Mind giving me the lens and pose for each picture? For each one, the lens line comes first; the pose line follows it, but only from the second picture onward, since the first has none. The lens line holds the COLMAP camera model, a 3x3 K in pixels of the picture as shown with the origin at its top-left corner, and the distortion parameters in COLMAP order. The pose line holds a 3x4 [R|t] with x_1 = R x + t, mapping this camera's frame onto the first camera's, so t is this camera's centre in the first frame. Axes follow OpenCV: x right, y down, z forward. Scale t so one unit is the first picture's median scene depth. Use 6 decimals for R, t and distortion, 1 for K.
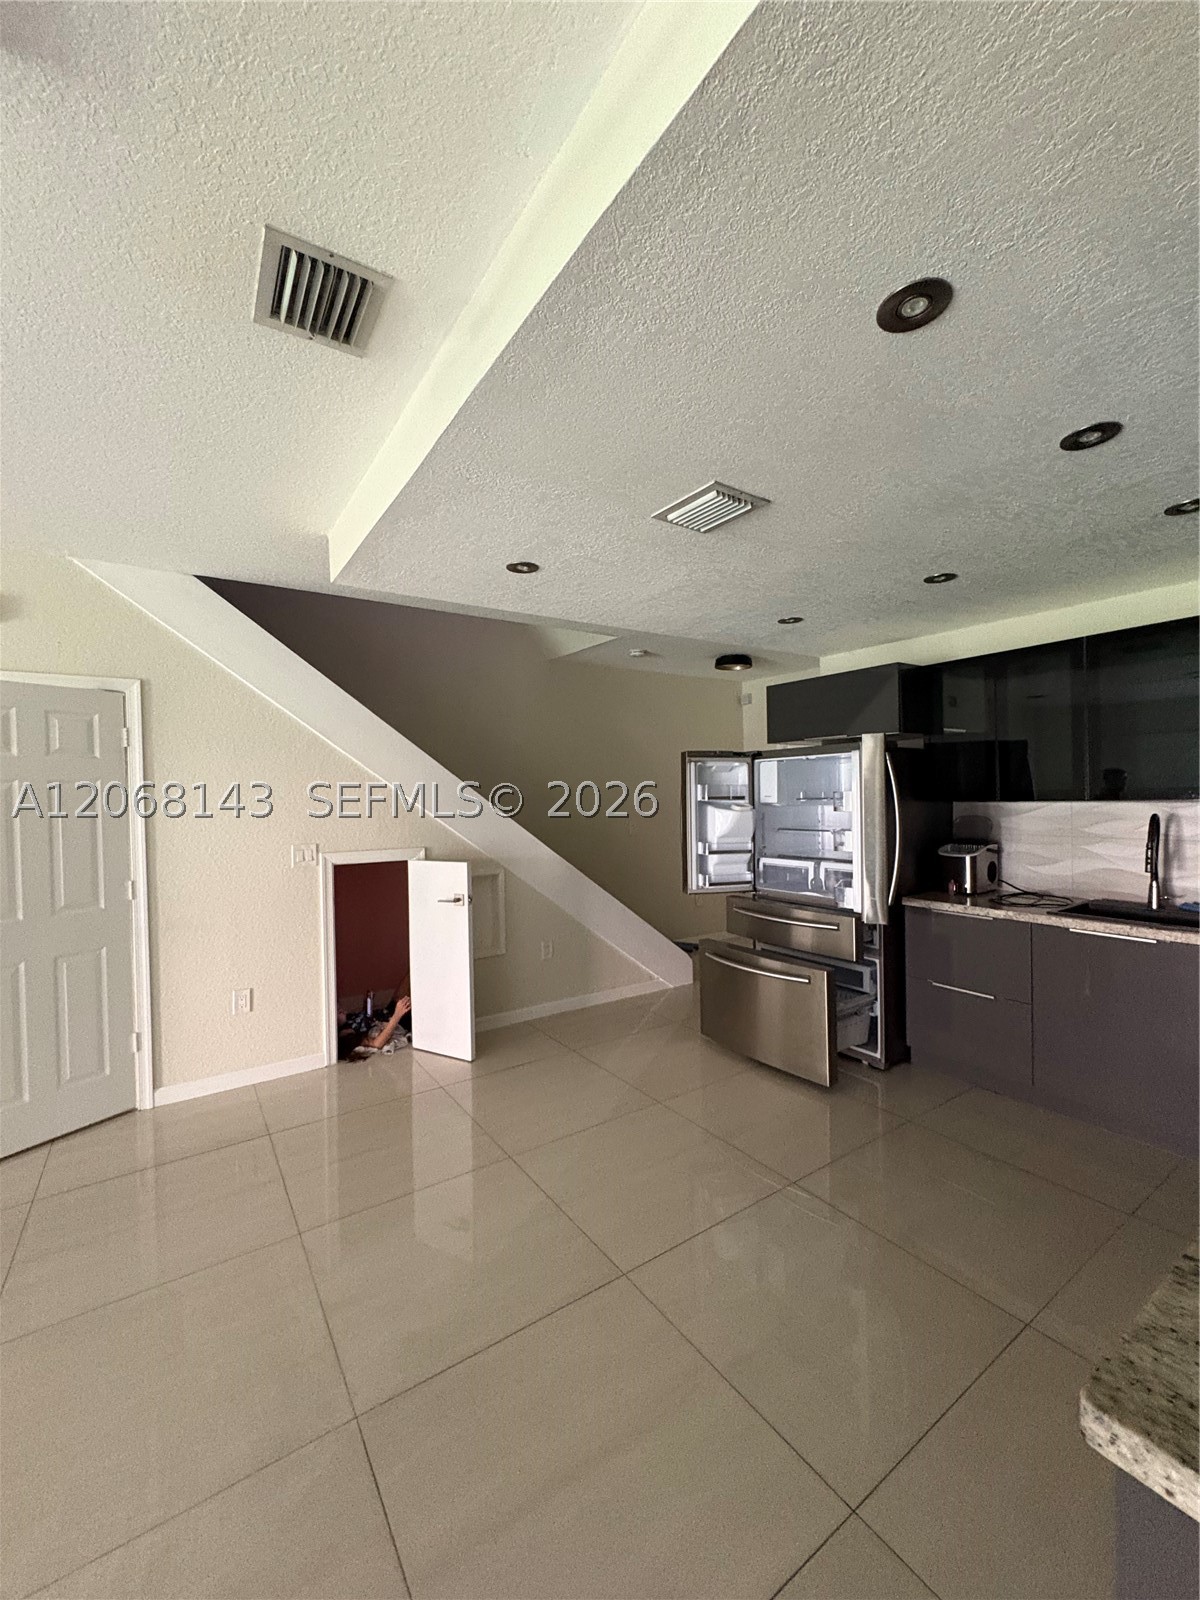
lens RADIAL K [[638.4, 0, 603.1], [0, 638.4, 800.7], [0, 0, 1]] dist [-0.000429, 0.000521]
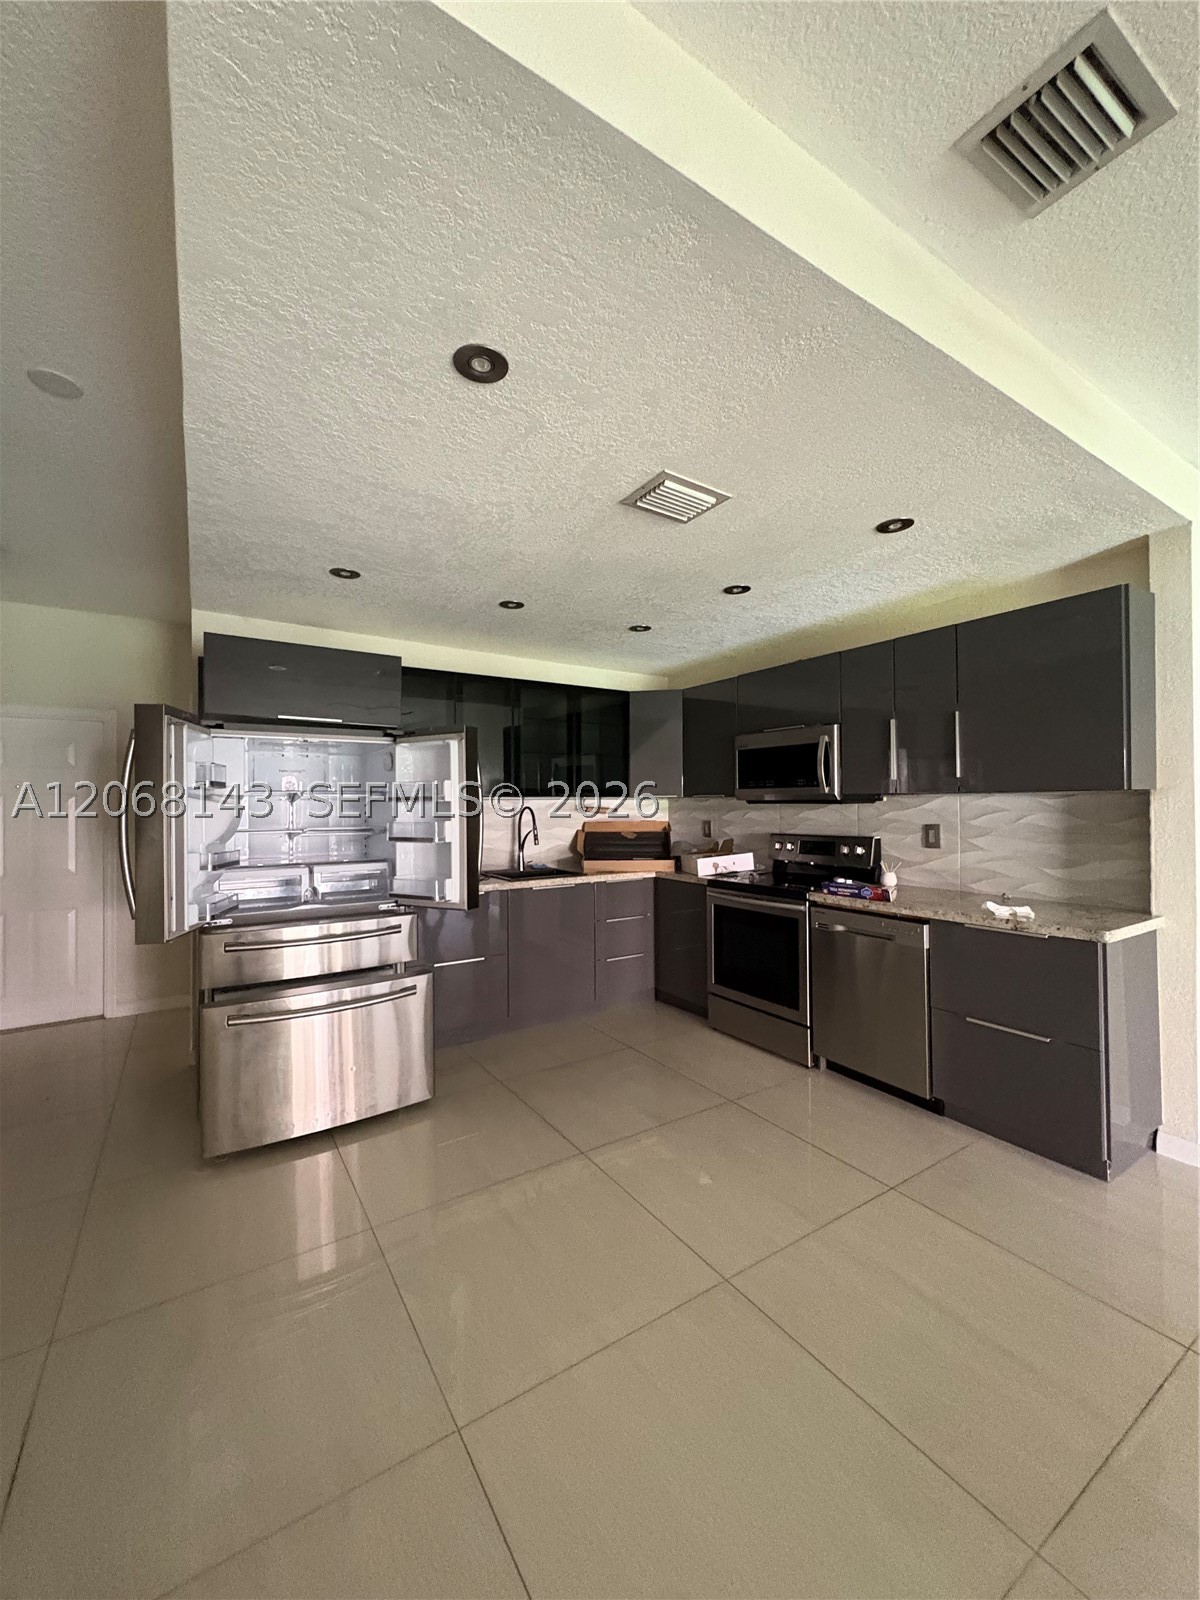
lens RADIAL K [[638.4, 0, 599.8], [0, 638.4, 801.9], [0, 0, 1]] dist [-0.000429, 0.000521]
pose [[0.028780, 0.024486, 0.999286, -0.629617], [0.012798, 0.999609, -0.024862, 0.048359], [-0.999504, 0.013504, 0.028455, 0.789673]]
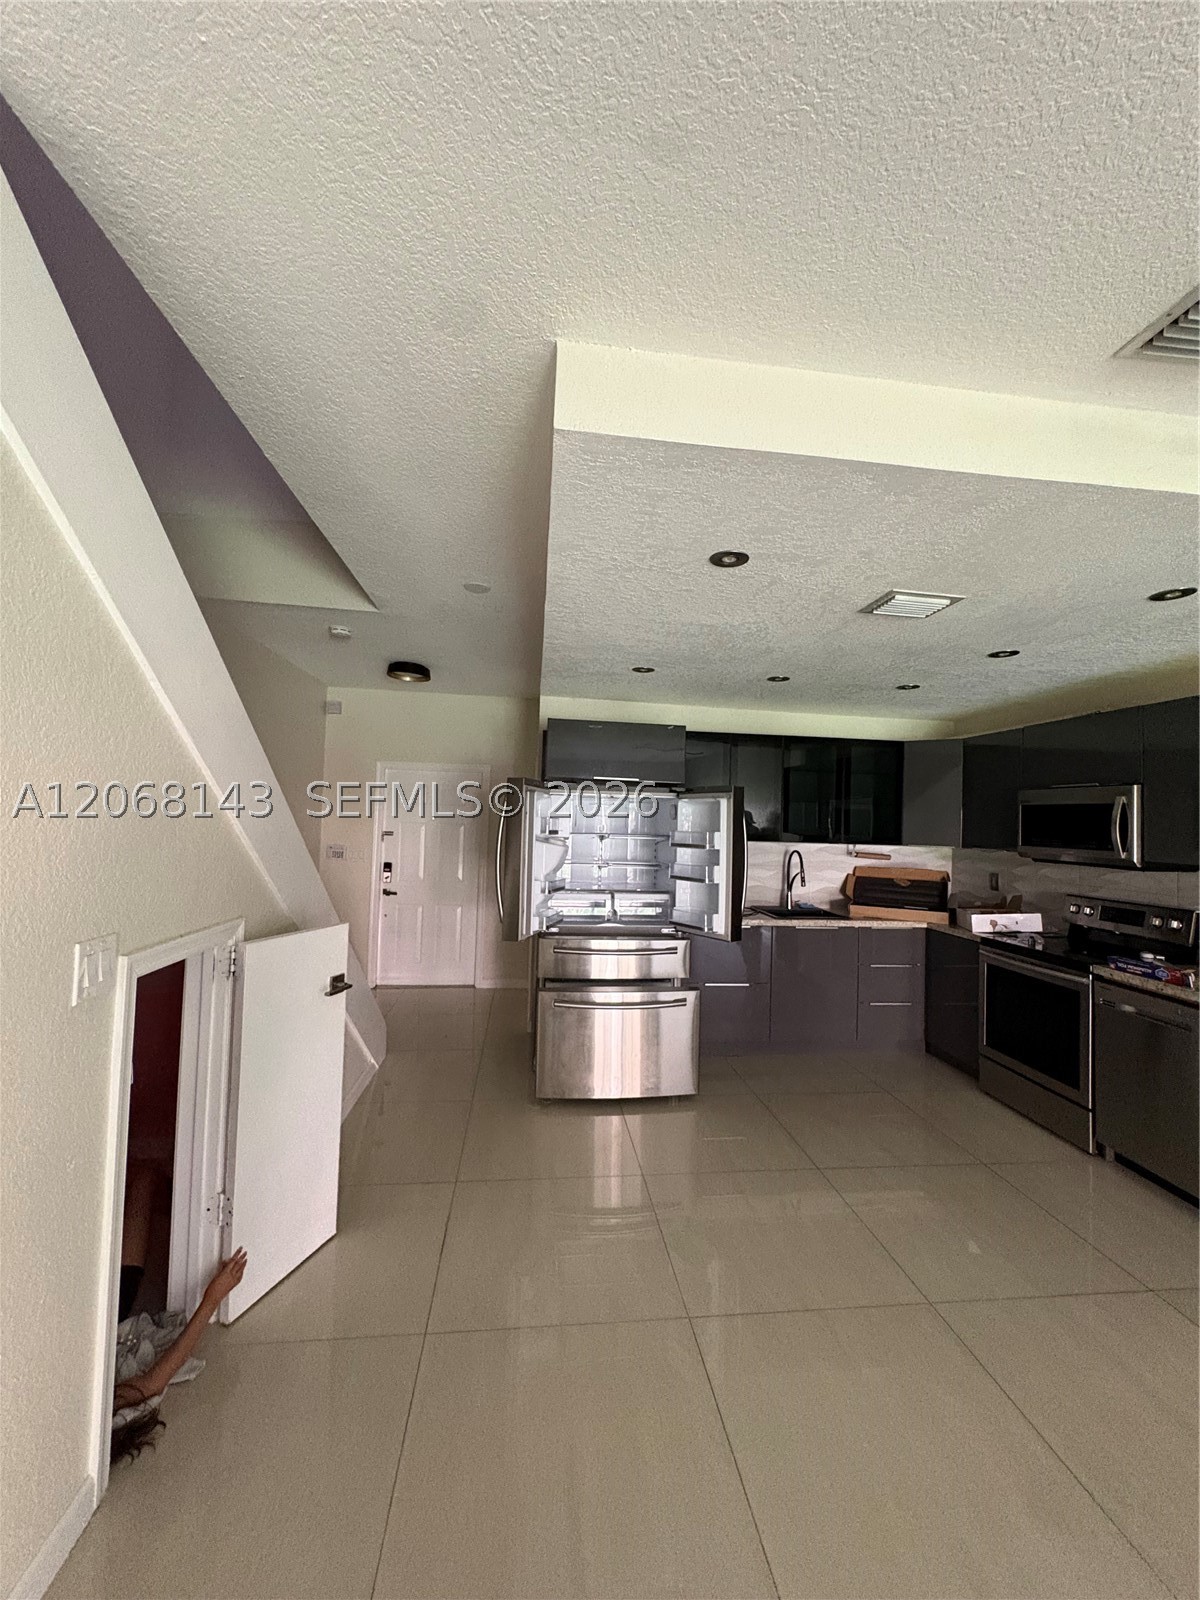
lens RADIAL K [[638.4, 0, 594.1], [0, 638.4, 799.3], [0, 0, 1]] dist [-0.000429, 0.000521]
pose [[0.473329, 0.064217, 0.878542, -0.822407], [-0.032527, 0.997933, -0.055419, -0.002554], [-0.880285, -0.002345, 0.474440, 0.683675]]
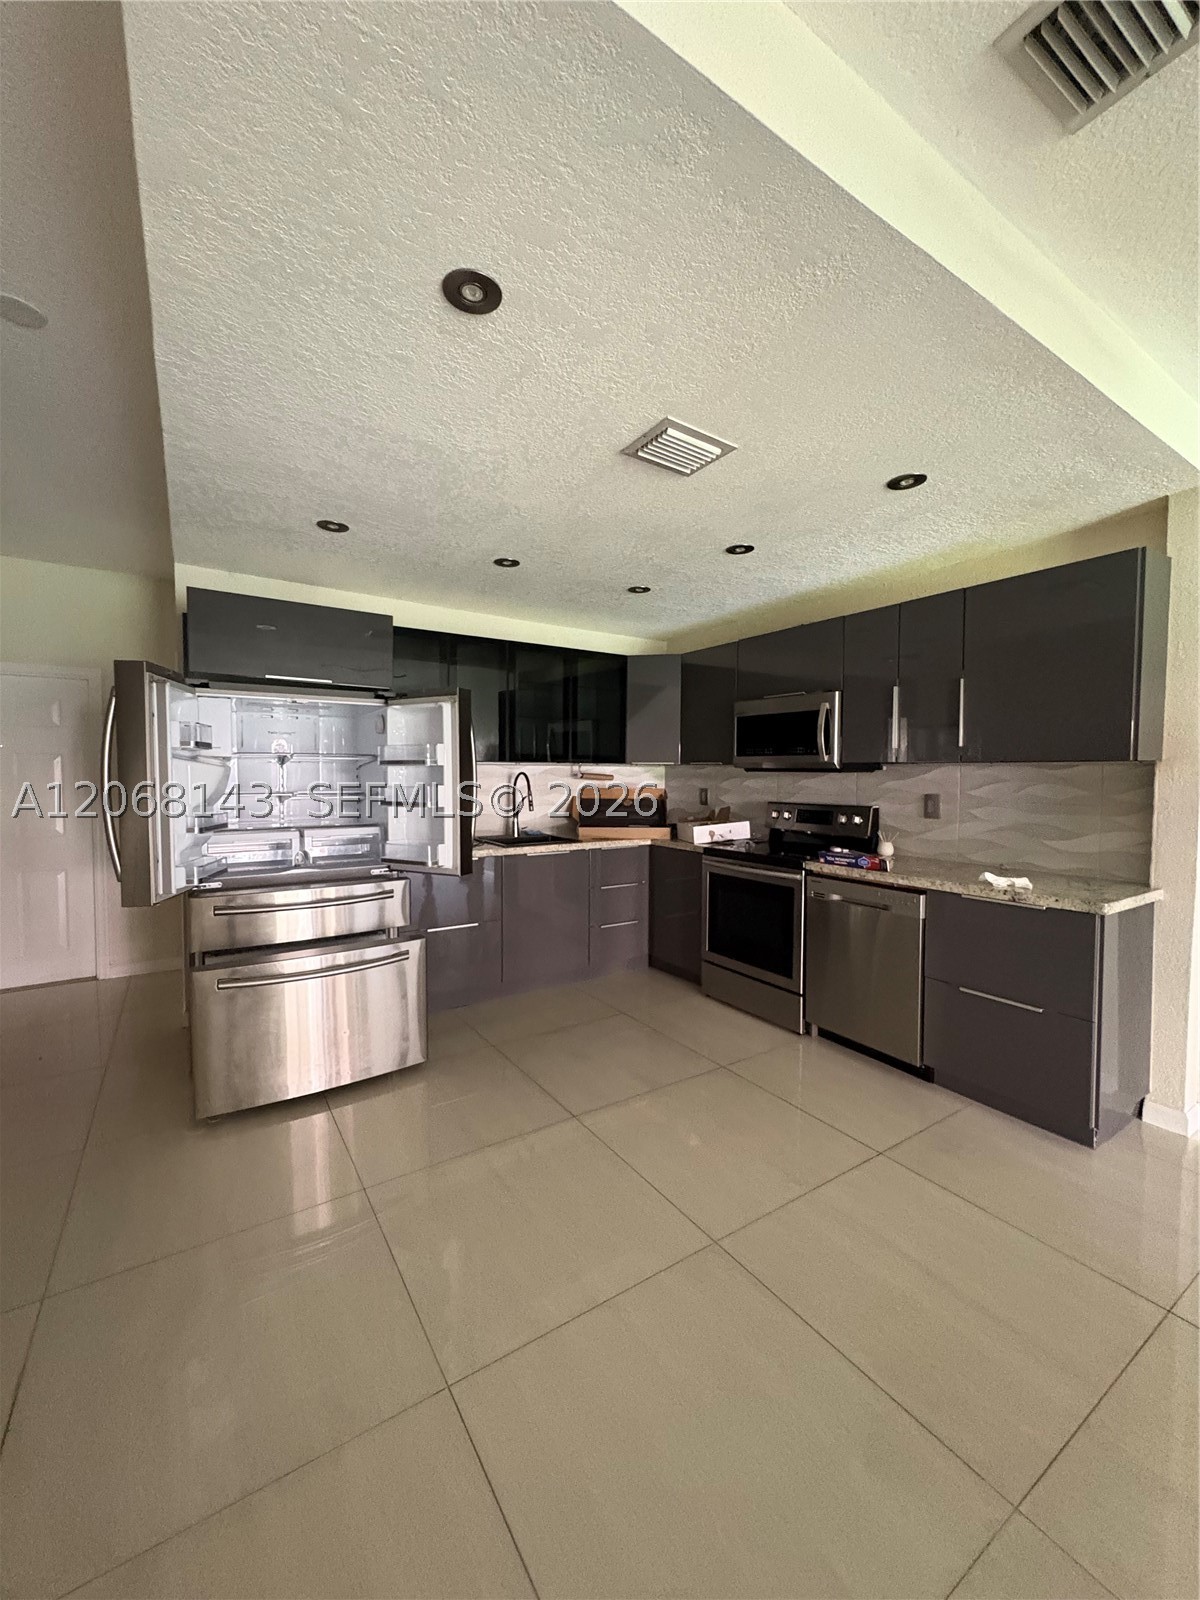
lens RADIAL K [[638.4, 0, 601.0], [0, 638.4, 802.9], [0, 0, 1]] dist [-0.000429, 0.000521]
pose [[0.020791, -0.027582, 0.999403, -0.612319], [0.001914, 0.999619, 0.027548, 0.050754], [-0.999782, 0.001341, 0.020836, 0.789629]]
